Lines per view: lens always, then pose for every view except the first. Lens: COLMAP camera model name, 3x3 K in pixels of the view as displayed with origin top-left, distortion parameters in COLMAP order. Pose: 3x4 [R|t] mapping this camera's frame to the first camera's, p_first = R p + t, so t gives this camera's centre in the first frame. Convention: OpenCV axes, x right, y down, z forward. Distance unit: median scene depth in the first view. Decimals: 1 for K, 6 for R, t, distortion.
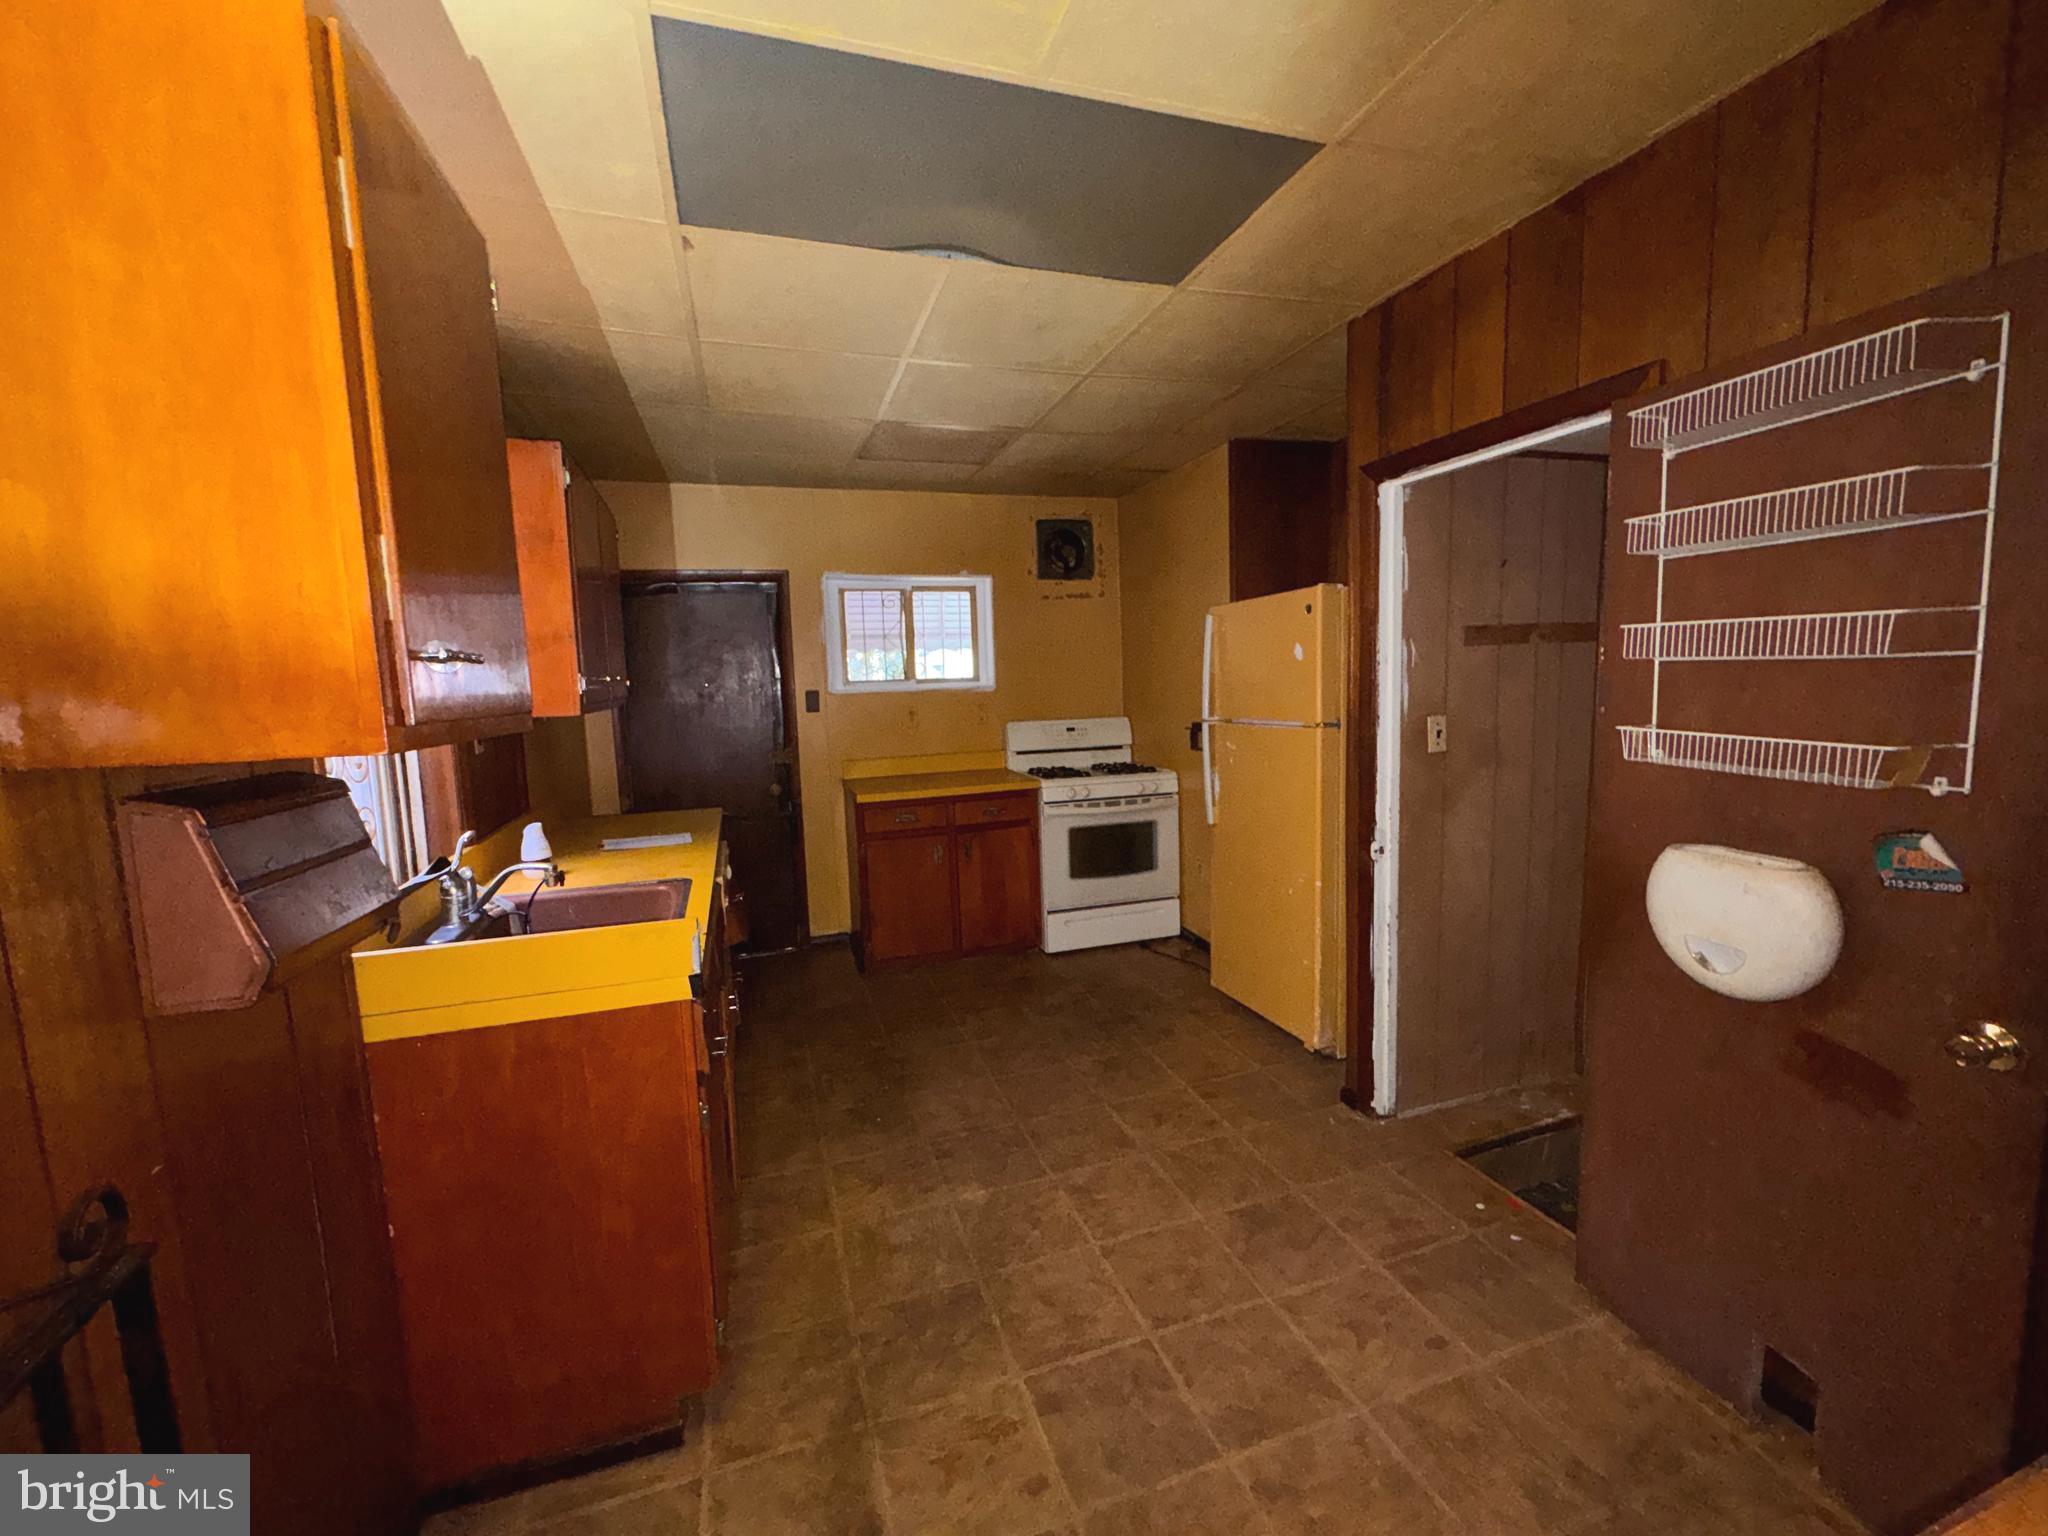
lens RADIAL K [[819.7, 0, 1020.6], [0, 819.7, 765.6], [0, 0, 1]] dist [0.001291, 0.000257]
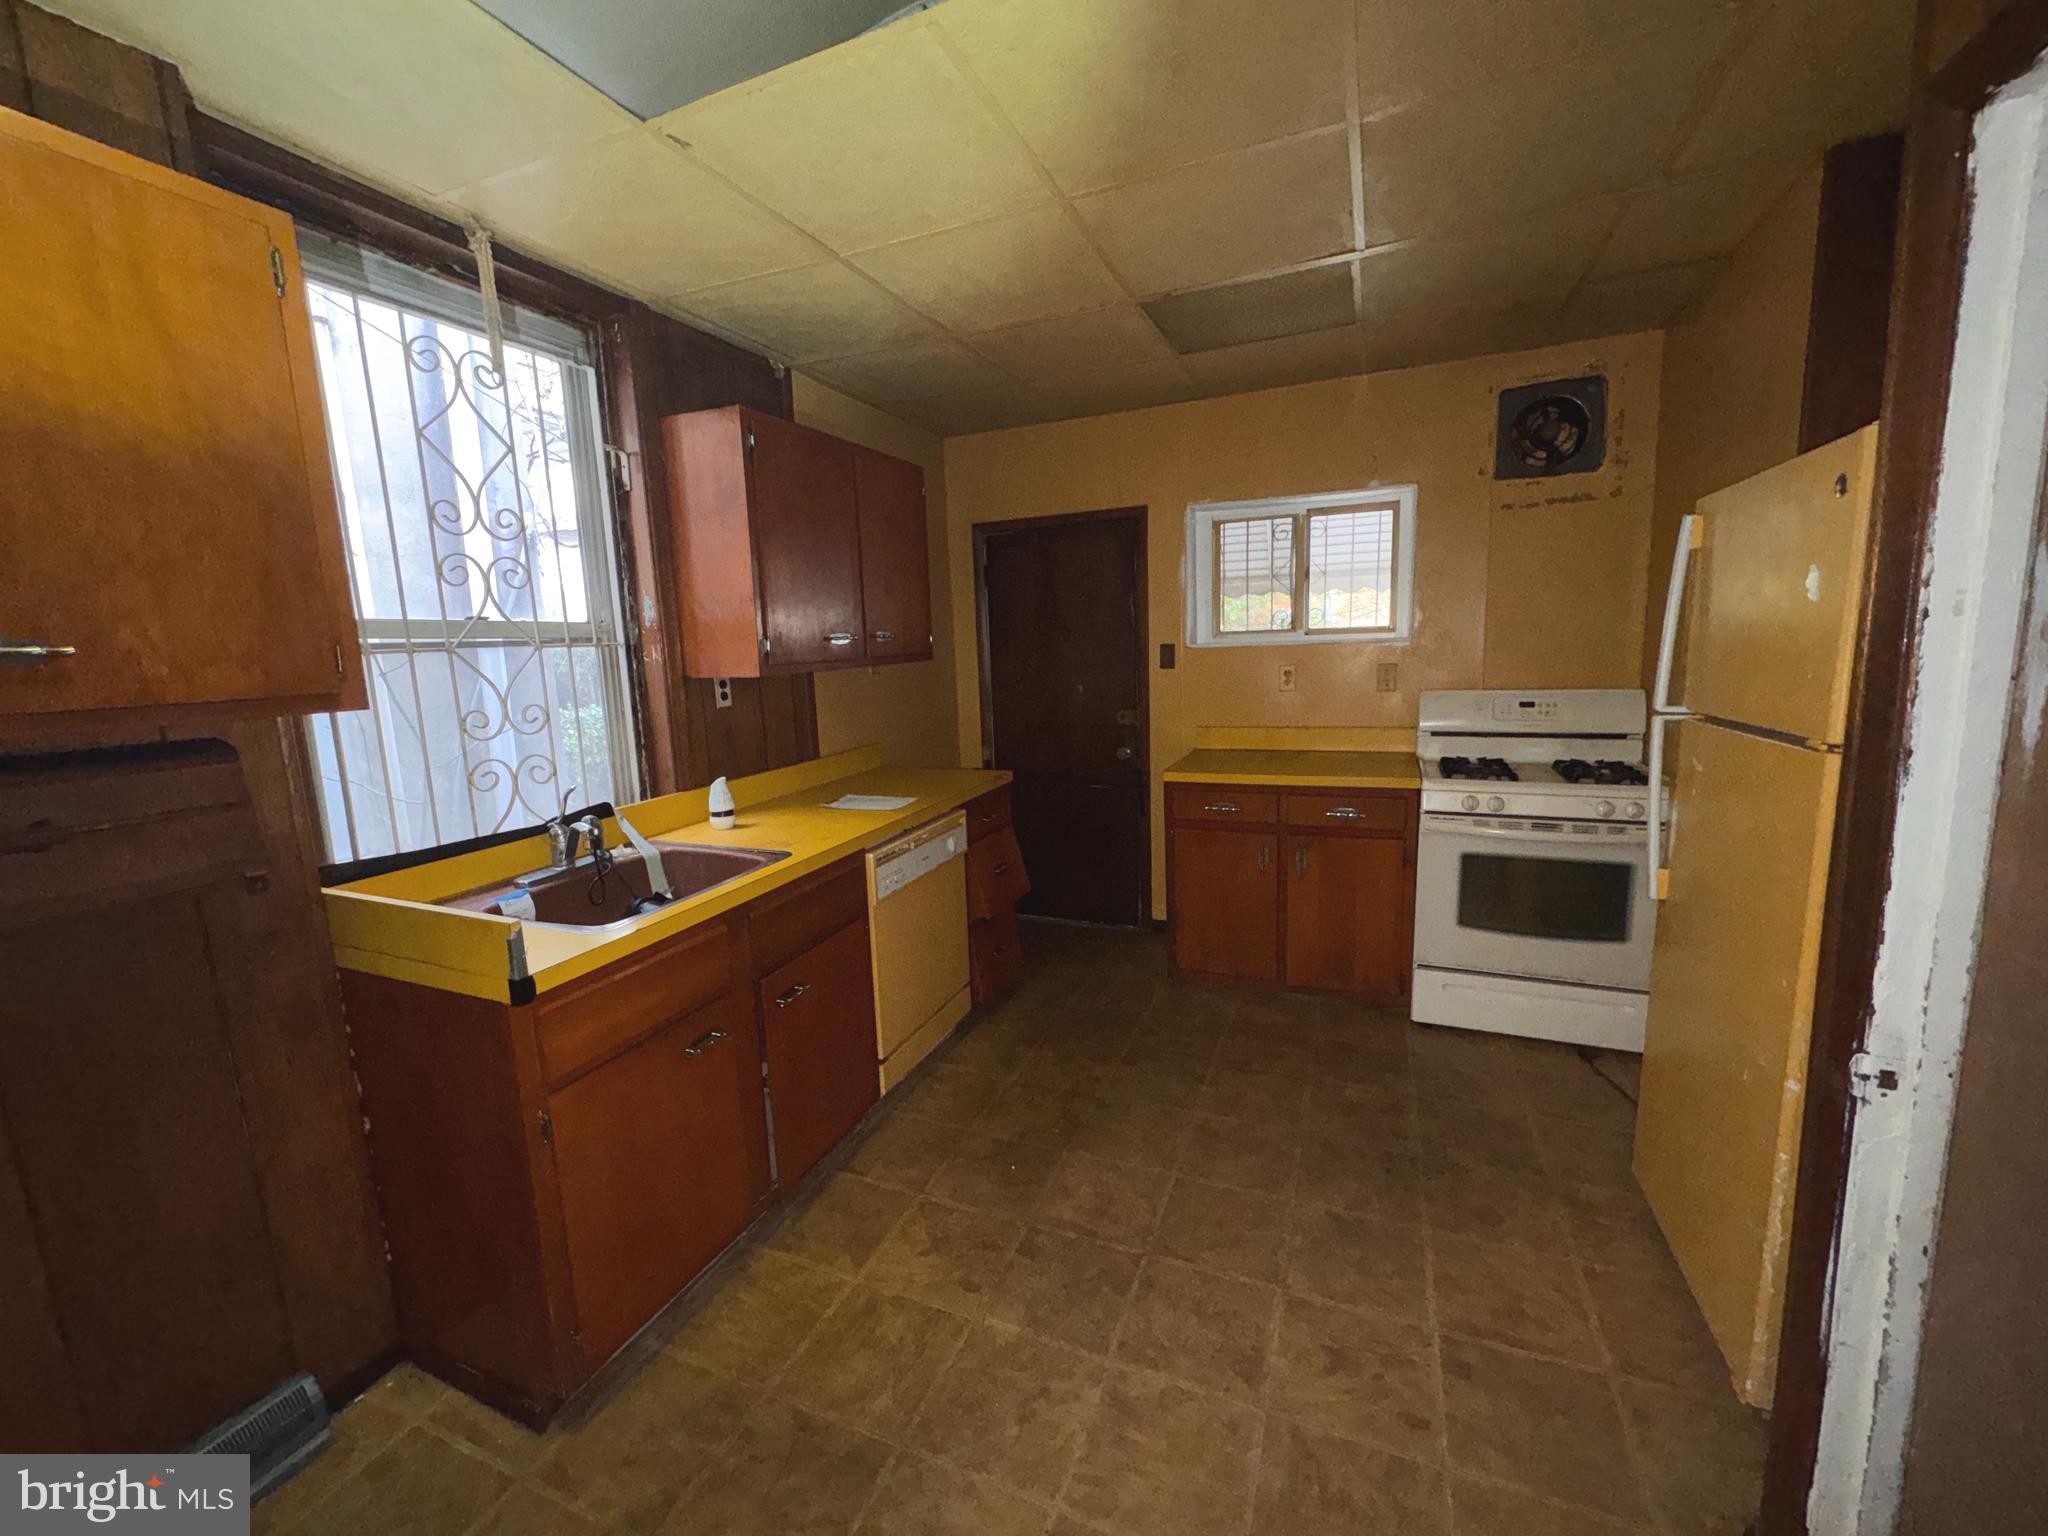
lens RADIAL K [[819.7, 0, 1015.7], [0, 819.7, 766.2], [0, 0, 1]] dist [0.001291, 0.000257]
pose [[0.749702, 0.107484, -0.652988, 0.207958], [-0.059200, 0.993659, 0.095591, -0.036404], [0.659122, -0.033008, 0.751311, 0.237053]]
